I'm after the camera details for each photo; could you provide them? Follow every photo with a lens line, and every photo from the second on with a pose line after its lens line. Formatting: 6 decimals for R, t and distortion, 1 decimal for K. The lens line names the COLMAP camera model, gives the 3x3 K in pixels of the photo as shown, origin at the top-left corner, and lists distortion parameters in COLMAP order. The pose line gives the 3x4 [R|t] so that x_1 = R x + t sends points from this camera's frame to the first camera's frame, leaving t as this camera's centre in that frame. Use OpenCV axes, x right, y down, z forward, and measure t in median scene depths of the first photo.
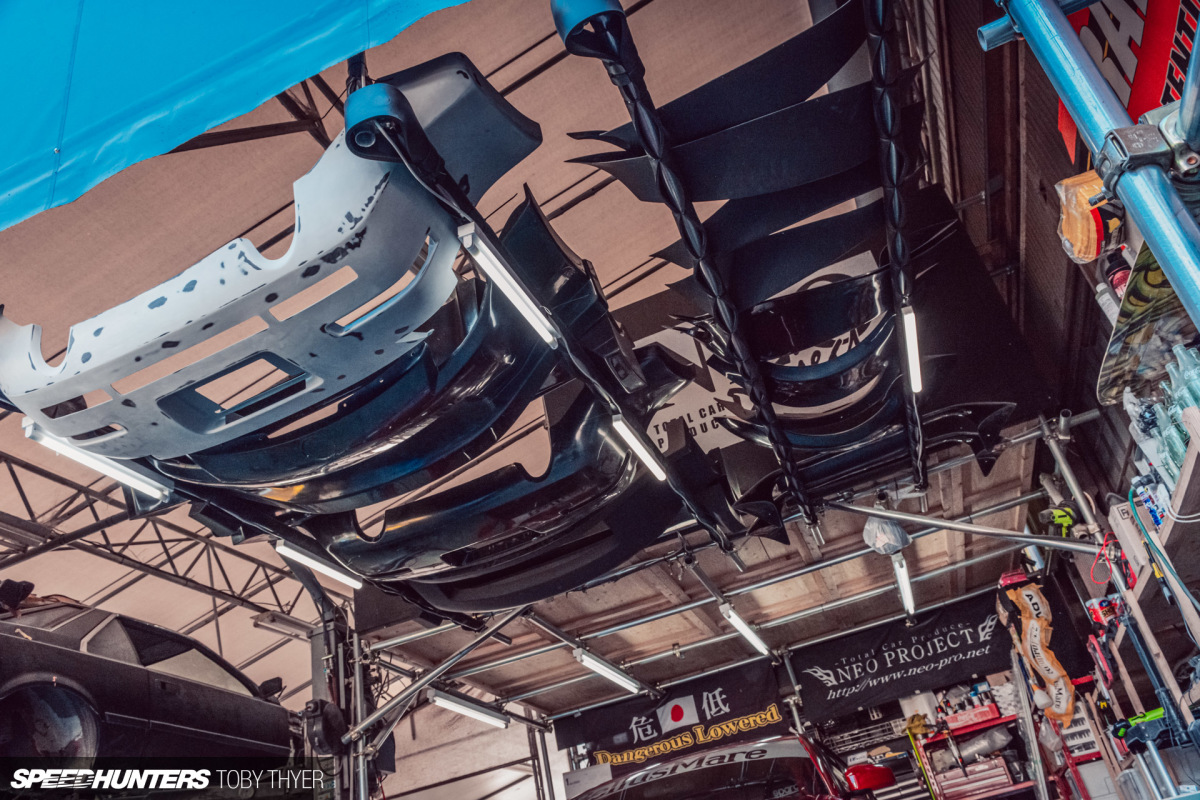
lens RADIAL K [[935.8, 0, 600.9], [0, 935.8, 400.8], [0, 0, 1]] dist [0.003633, 0.001294]
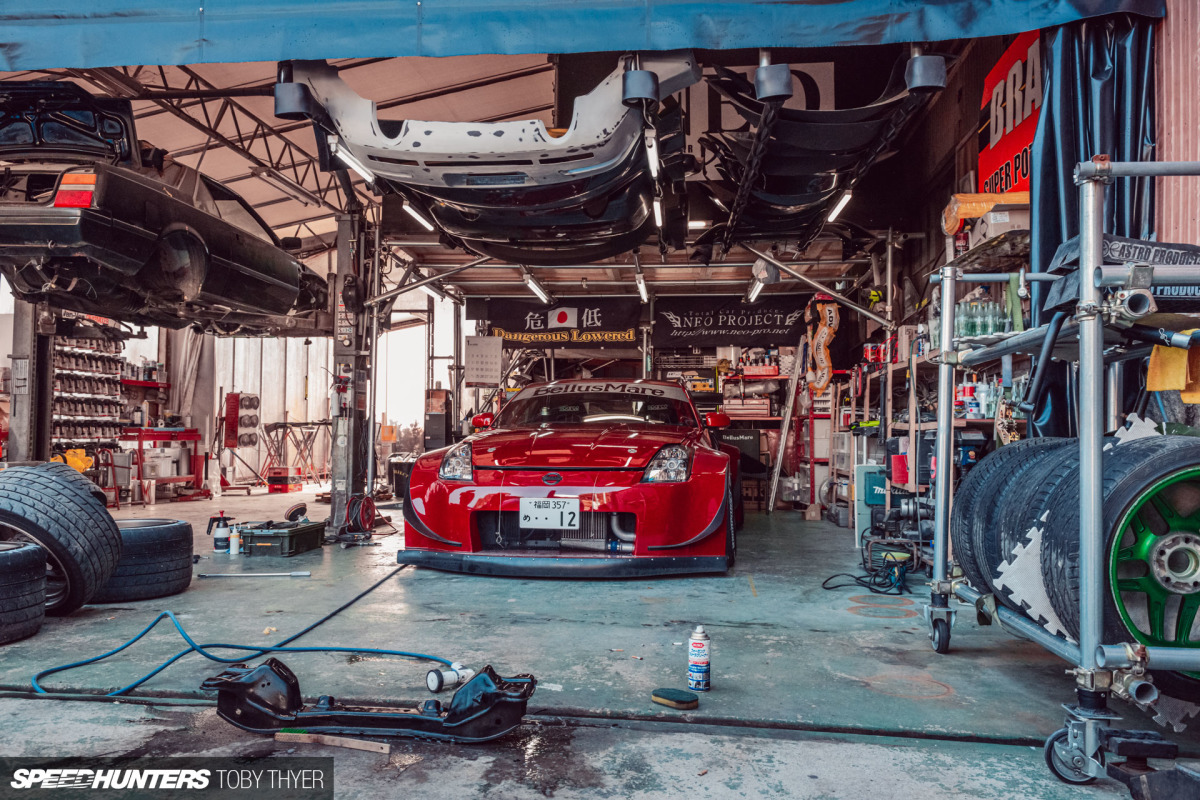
lens RADIAL K [[935.8, 0, 600.3], [0, 935.8, 402.7], [0, 0, 1]] dist [0.003633, 0.001294]
pose [[0.944366, 0.205656, 0.256669, -0.201768], [-0.301582, 0.852838, 0.426281, -0.164581], [-0.131229, -0.479972, 0.867413, -0.255686]]
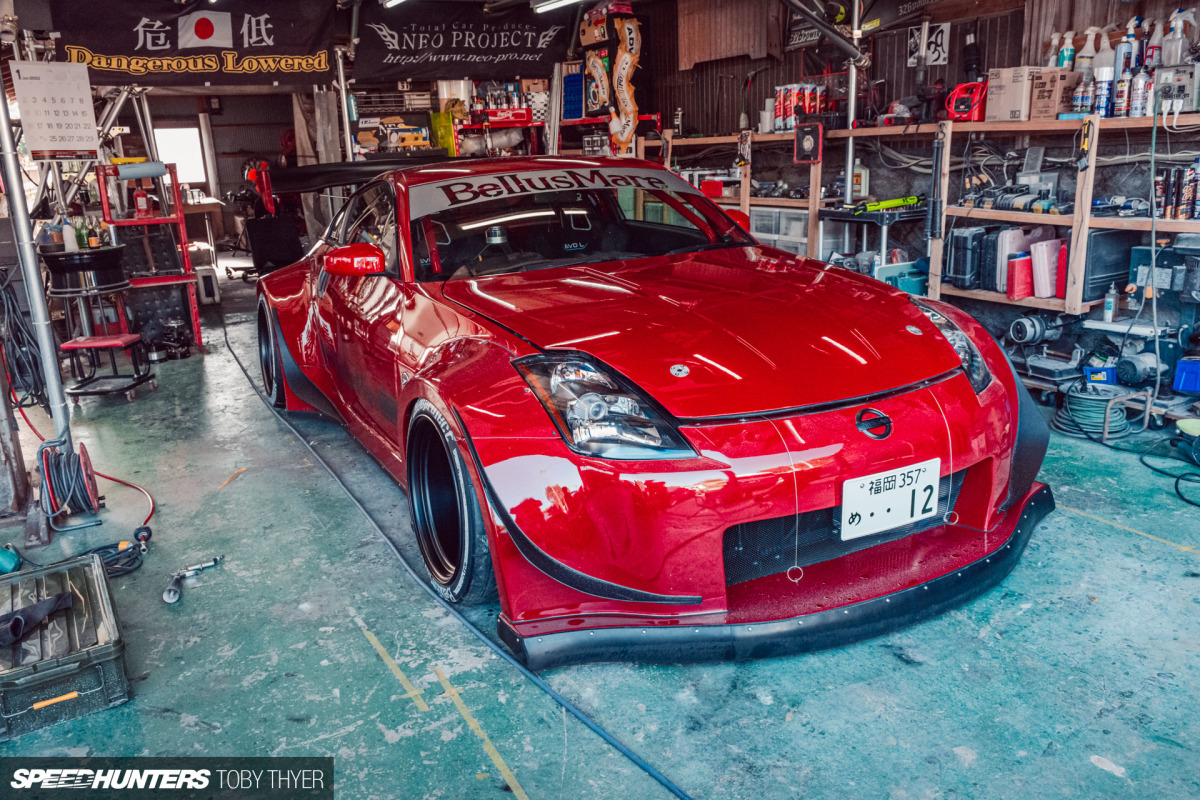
lens RADIAL K [[935.8, 0, 599.7], [0, 935.8, 402.4], [0, 0, 1]] dist [0.003633, 0.001294]
pose [[0.625862, -0.046802, 0.778528, -0.363992], [-0.468313, 0.775669, 0.423109, 0.093577], [-0.623683, -0.629403, 0.463543, 0.242588]]
